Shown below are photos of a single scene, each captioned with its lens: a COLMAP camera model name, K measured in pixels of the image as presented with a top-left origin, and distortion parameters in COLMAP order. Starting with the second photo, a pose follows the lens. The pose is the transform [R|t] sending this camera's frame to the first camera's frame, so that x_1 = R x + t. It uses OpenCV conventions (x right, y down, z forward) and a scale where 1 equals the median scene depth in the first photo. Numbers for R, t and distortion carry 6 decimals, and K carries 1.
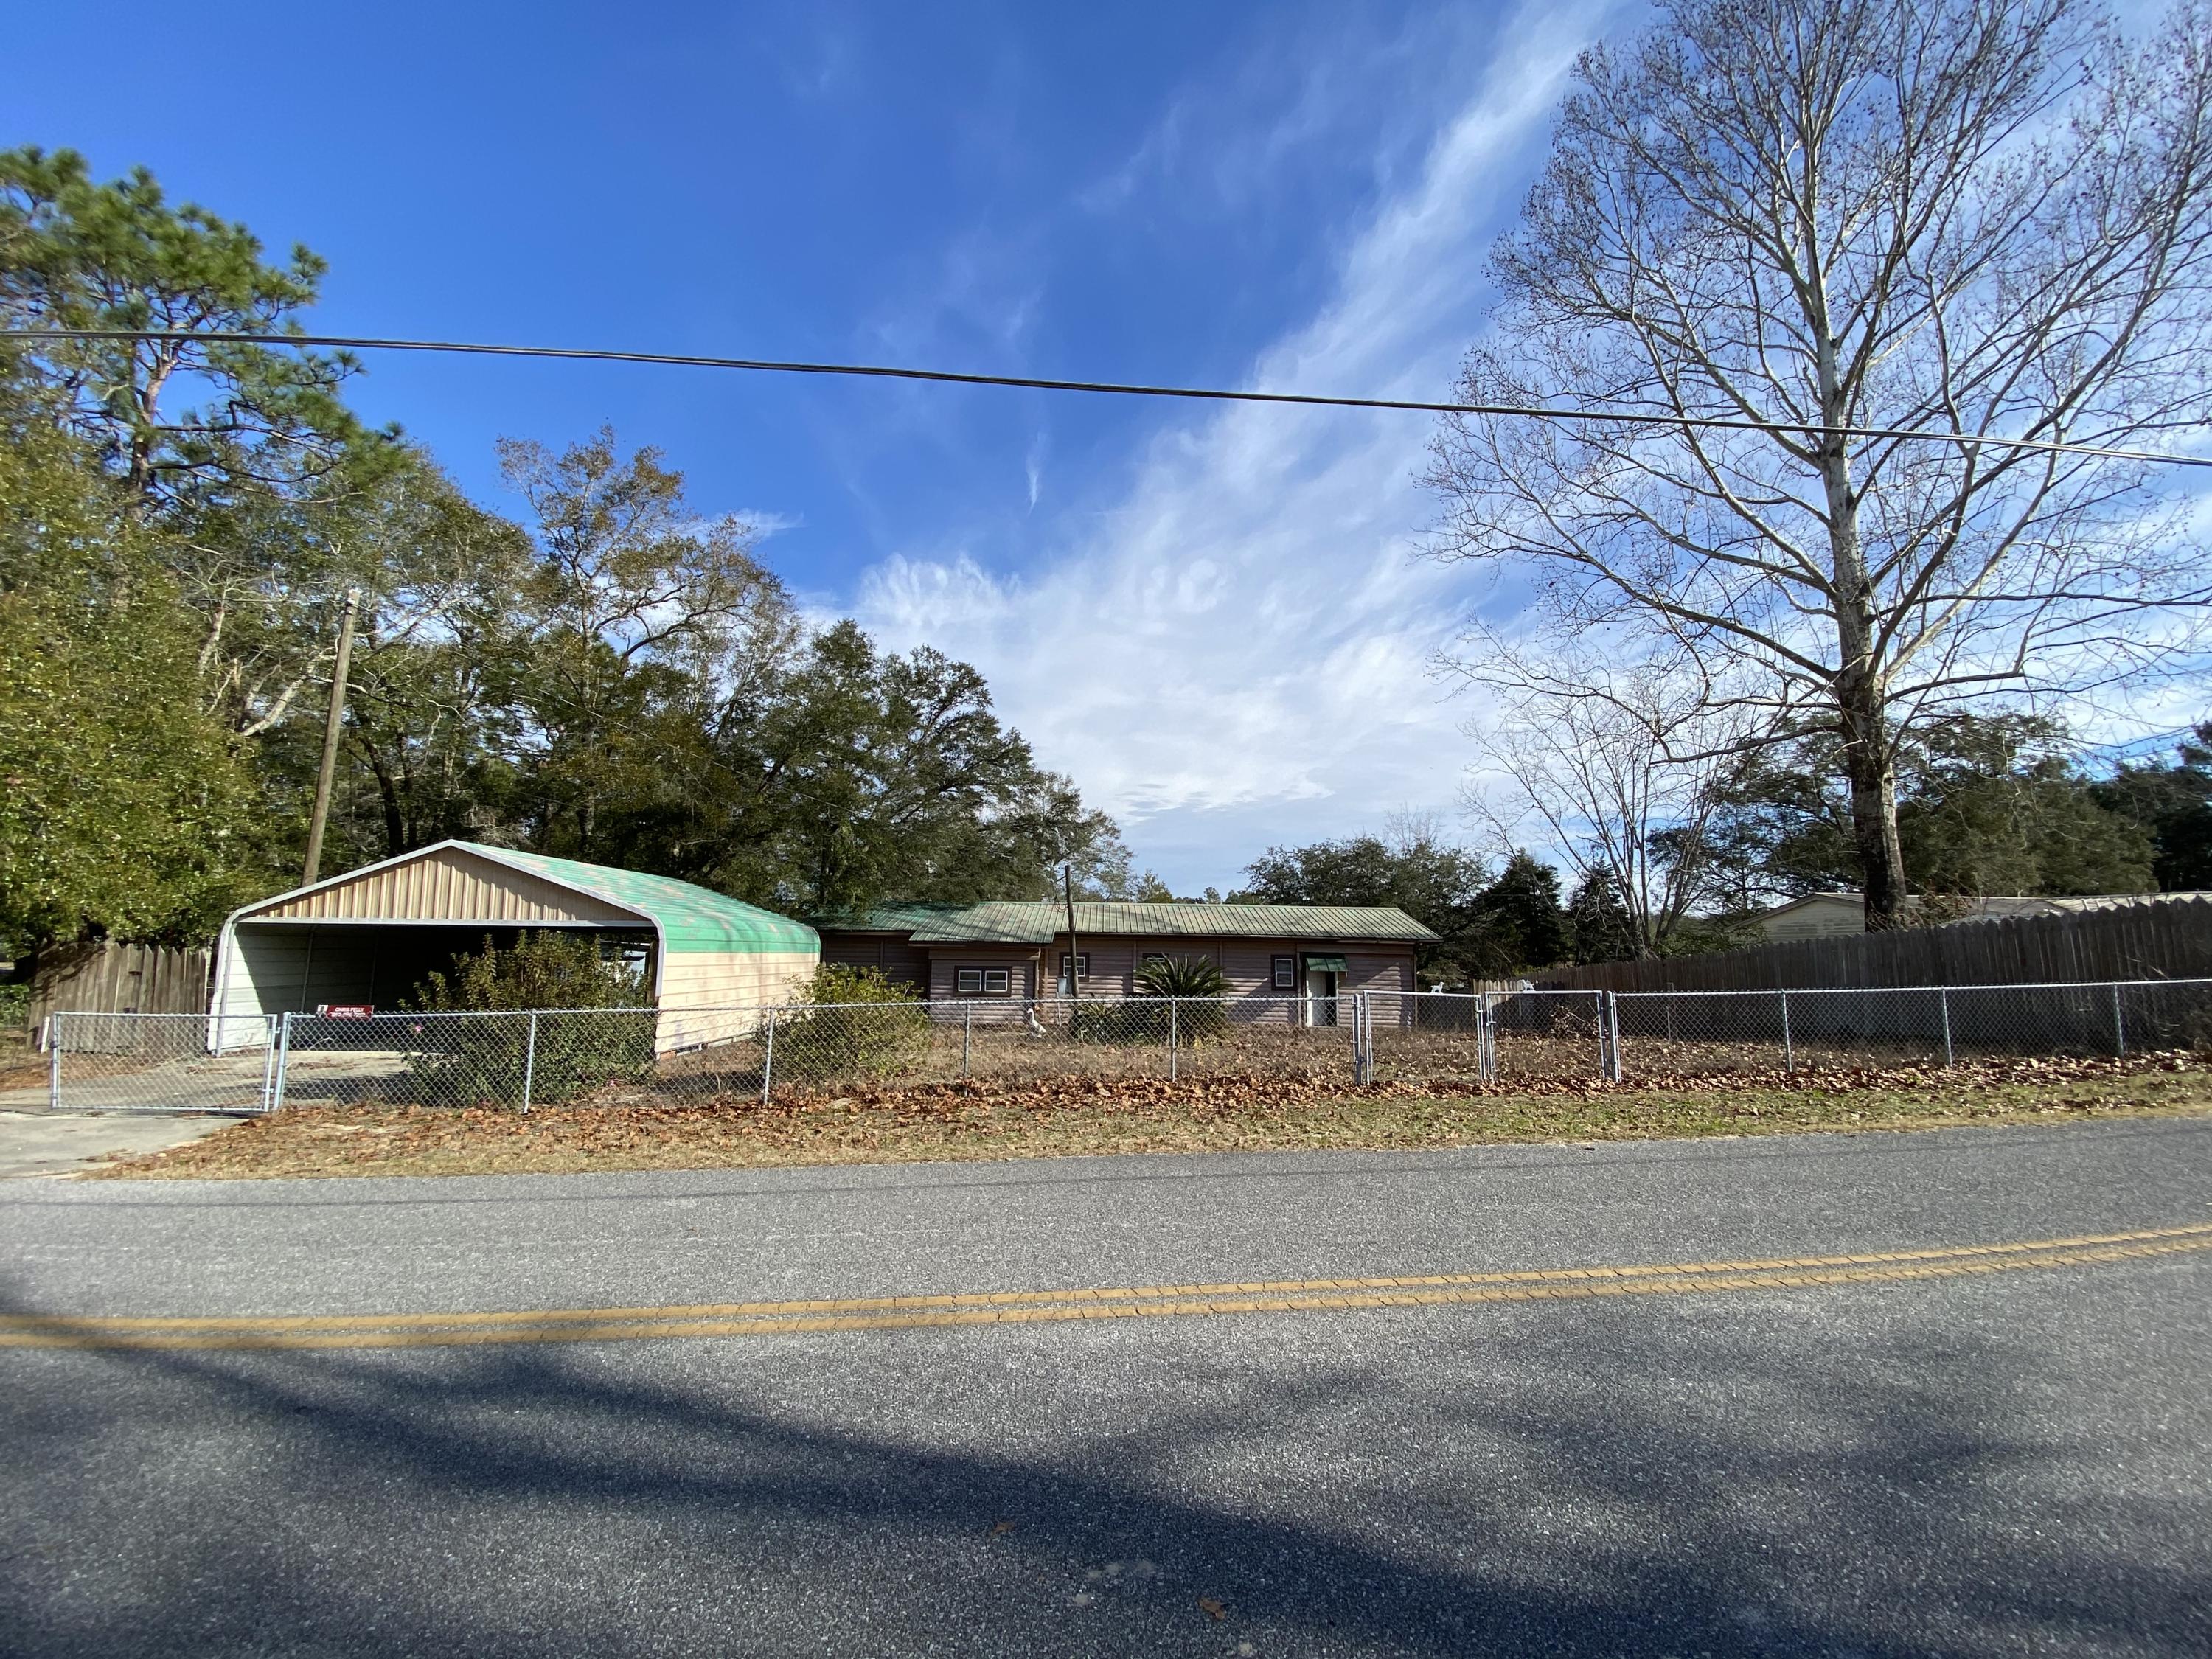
lens RADIAL K [[877.4, 0, 1116.4], [0, 877.4, 849.6], [0, 0, 1]] dist [0.001617, -0.000816]
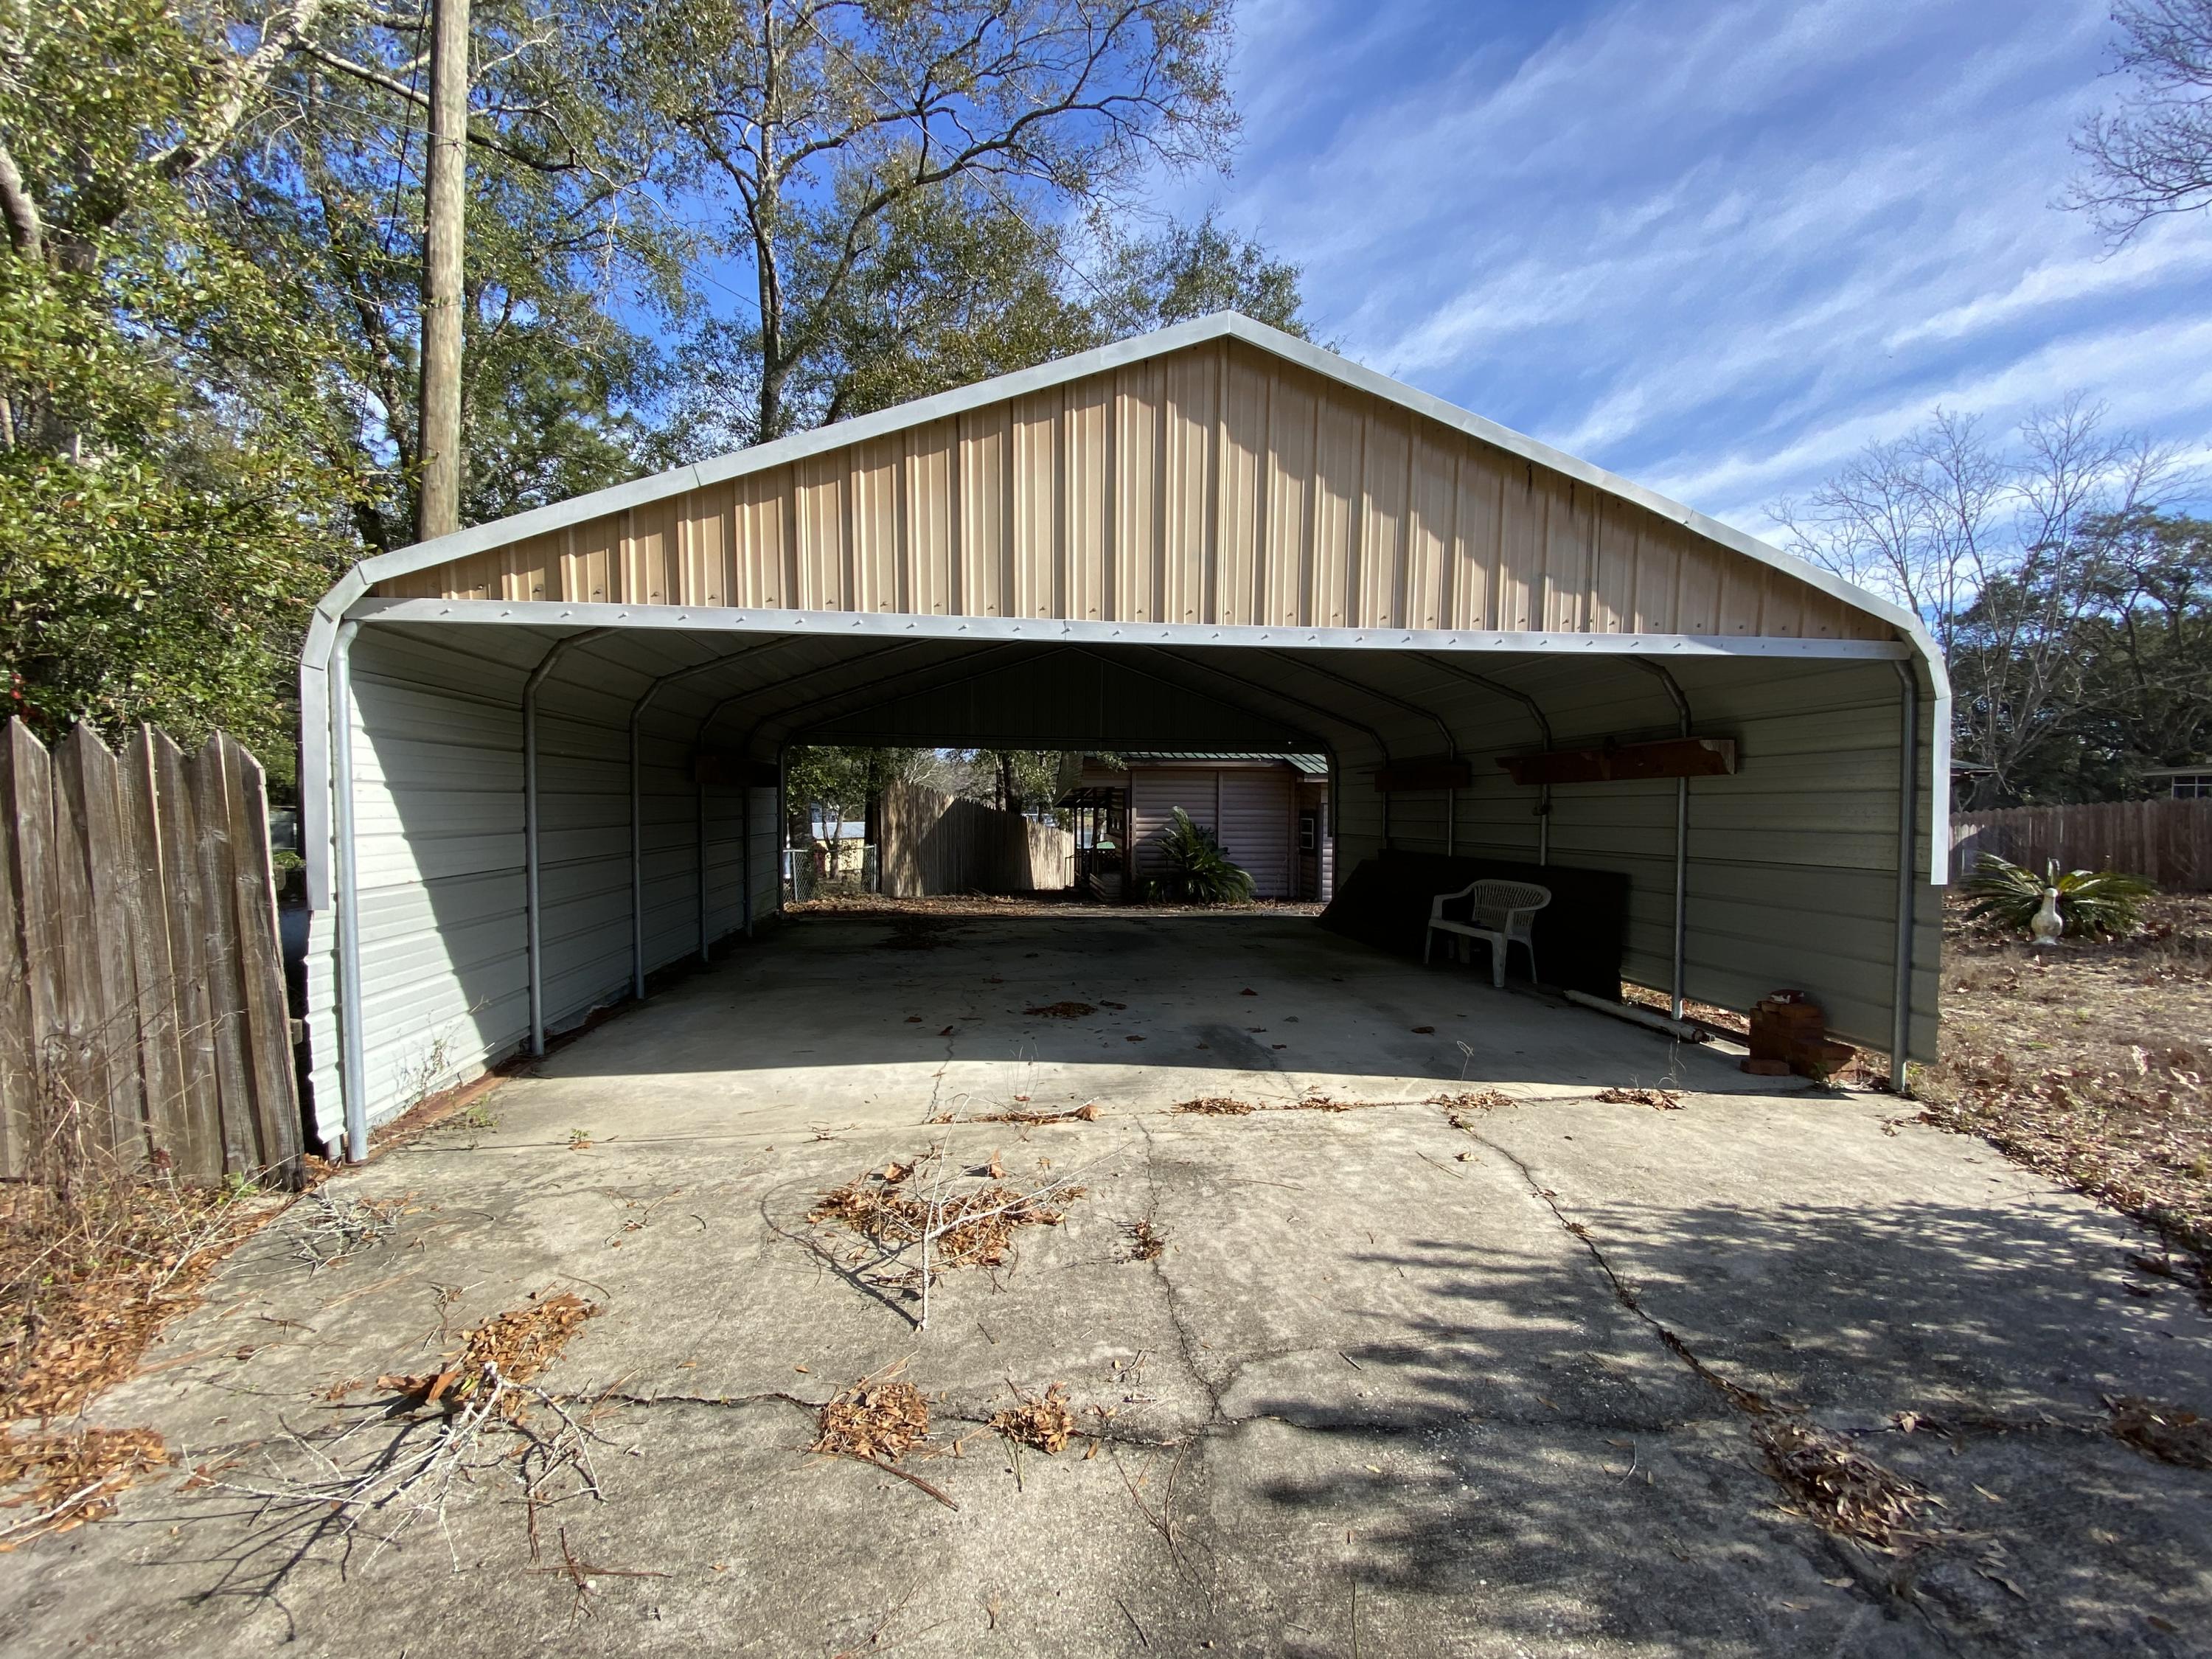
lens RADIAL K [[877.4, 0, 1103.9], [0, 877.4, 829.7], [0, 0, 1]] dist [0.001617, -0.000816]
pose [[0.990352, -0.013992, 0.137868, -0.834741], [-0.007005, 0.988563, 0.150647, 0.101860], [-0.138399, -0.150159, 0.978927, 0.730375]]
